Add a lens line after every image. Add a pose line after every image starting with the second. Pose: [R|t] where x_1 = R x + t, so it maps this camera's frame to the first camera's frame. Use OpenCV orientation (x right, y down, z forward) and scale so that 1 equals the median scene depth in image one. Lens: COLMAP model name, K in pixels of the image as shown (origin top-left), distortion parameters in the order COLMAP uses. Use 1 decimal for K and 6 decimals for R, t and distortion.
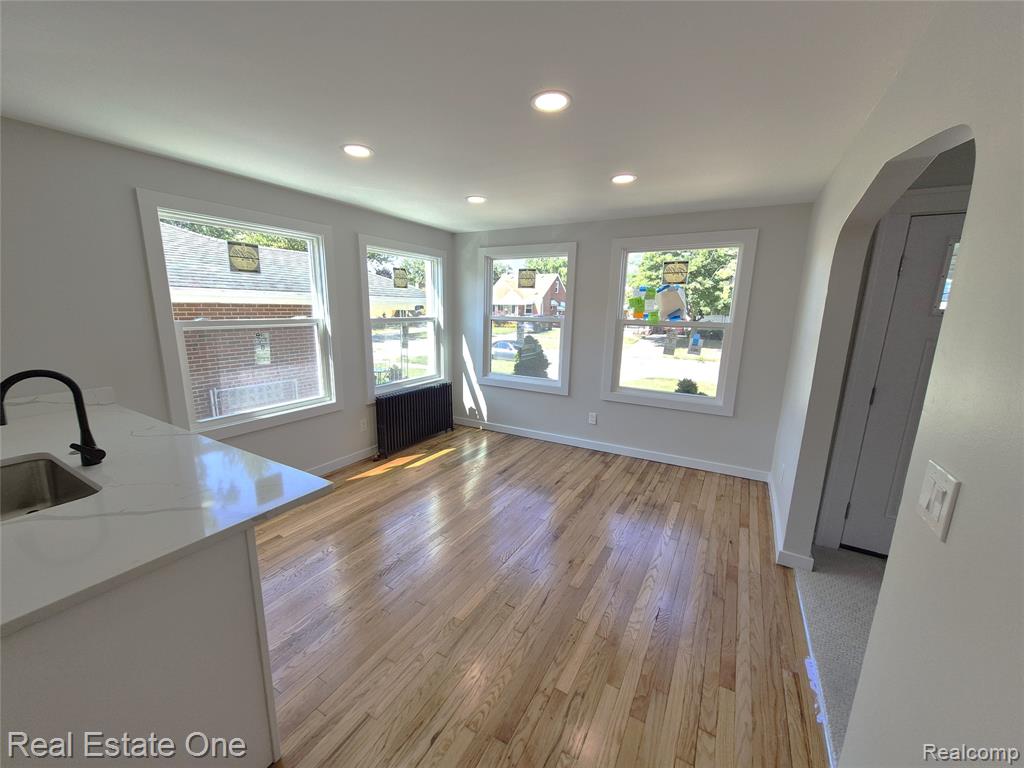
lens RADIAL K [[402.3, 0, 502.8], [0, 402.3, 388.9], [0, 0, 1]] dist [0.003925, -0.002211]
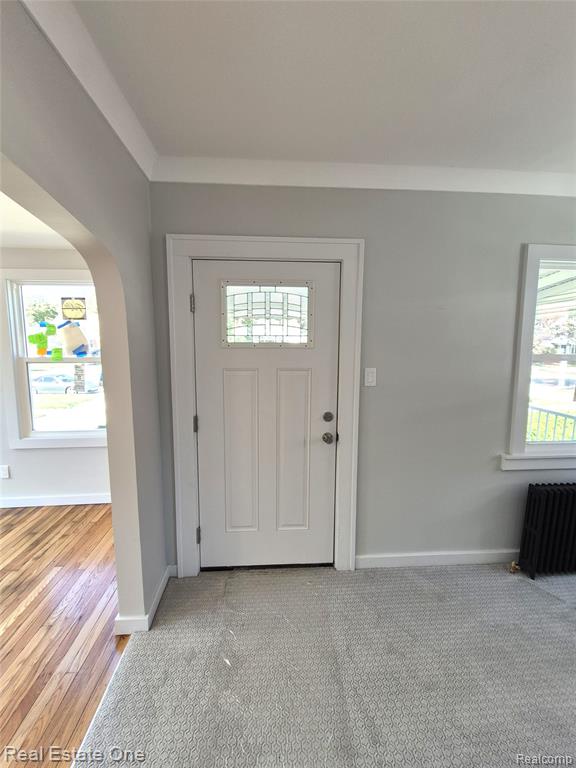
lens RADIAL K [[301.7, 0, 284.7], [0, 301.7, 371.8], [0, 0, 1]] dist [0.003925, -0.002211]
pose [[0.821128, -0.071773, 0.566214, 0.416057], [0.127421, 0.990075, -0.059286, -0.026247], [-0.556339, 0.120829, 0.822124, 0.126240]]
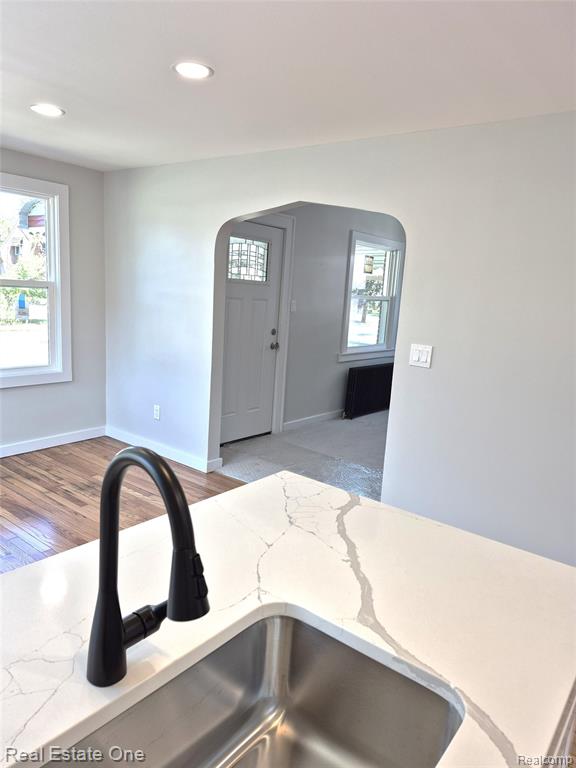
lens RADIAL K [[529.5, 0, 288.9], [0, 529.5, 394.1], [0, 0, 1]] dist [0.057890, -0.054135]
pose [[0.127601, -0.200772, 0.971292, -0.580401], [0.139541, 0.973191, 0.182833, -0.059546], [-0.981960, 0.112206, 0.152197, 0.286586]]
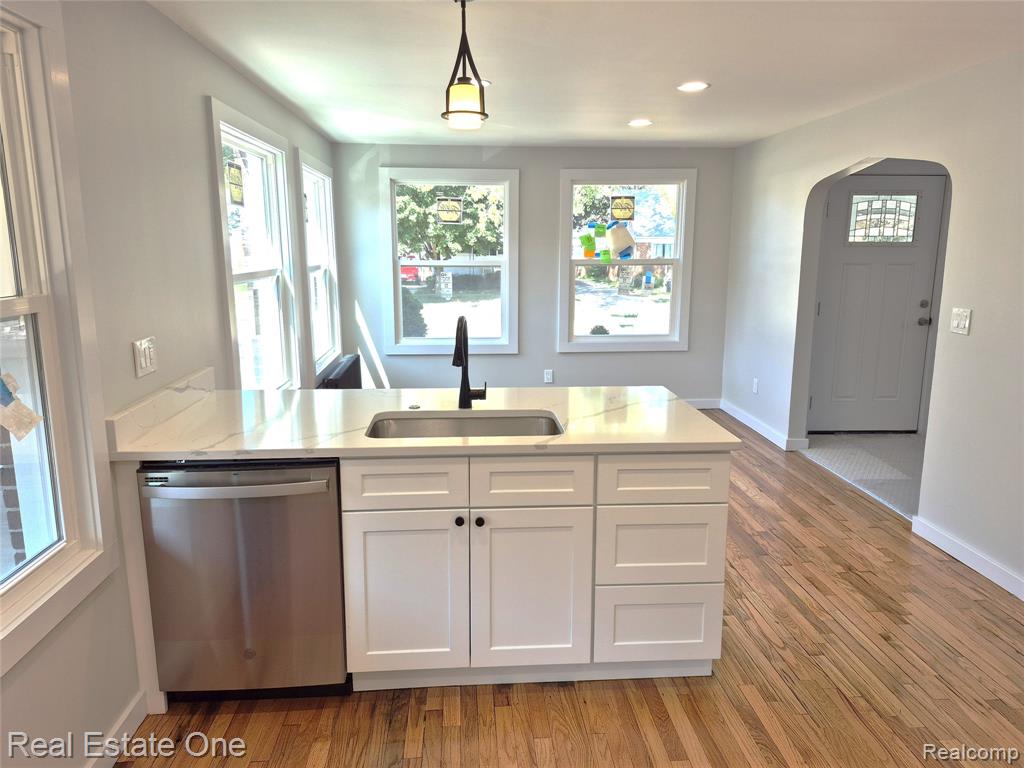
lens RADIAL K [[706.1, 0, 509.6], [0, 706.1, 379.0], [0, 0, 1]] dist [0.057890, -0.054135]
pose [[0.824488, -0.121804, 0.552615, -0.760123], [0.128366, 0.991359, 0.026990, 0.031660], [-0.551128, 0.048684, 0.833000, -0.227348]]
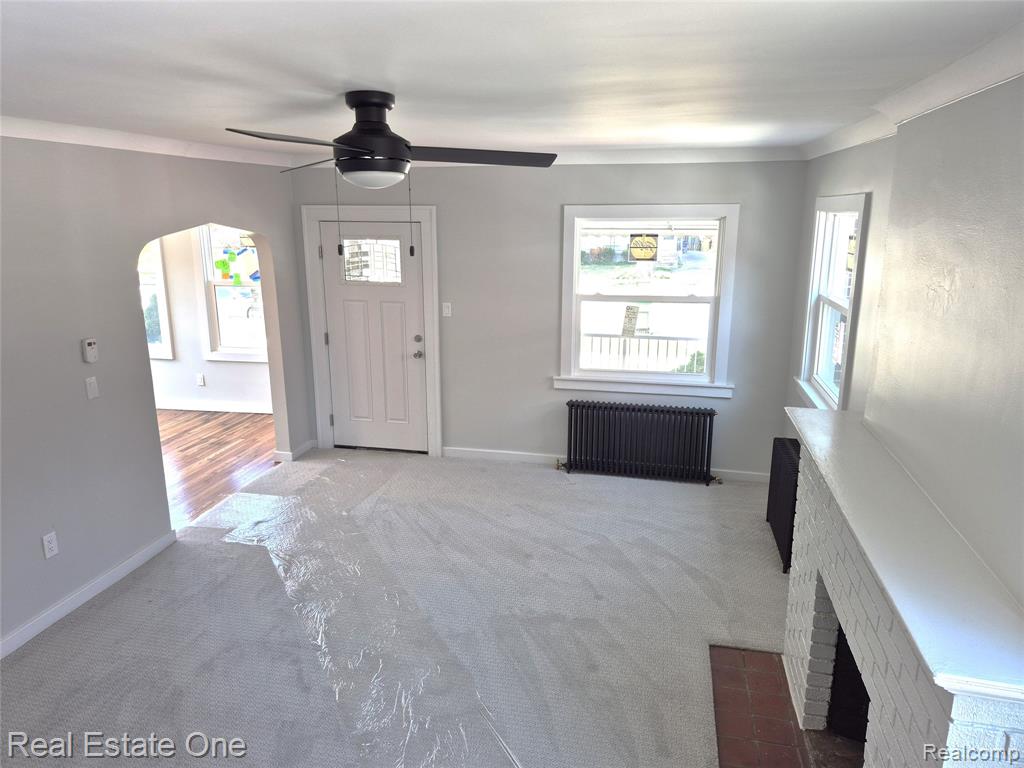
lens RADIAL K [[706.1, 0, 522.1], [0, 706.1, 370.9], [0, 0, 1]] dist [0.057890, -0.054135]
pose [[0.941520, -0.090712, 0.324518, 0.459089], [0.083256, 0.995848, 0.036818, 0.061450], [-0.326510, -0.007647, 0.945163, -1.054297]]
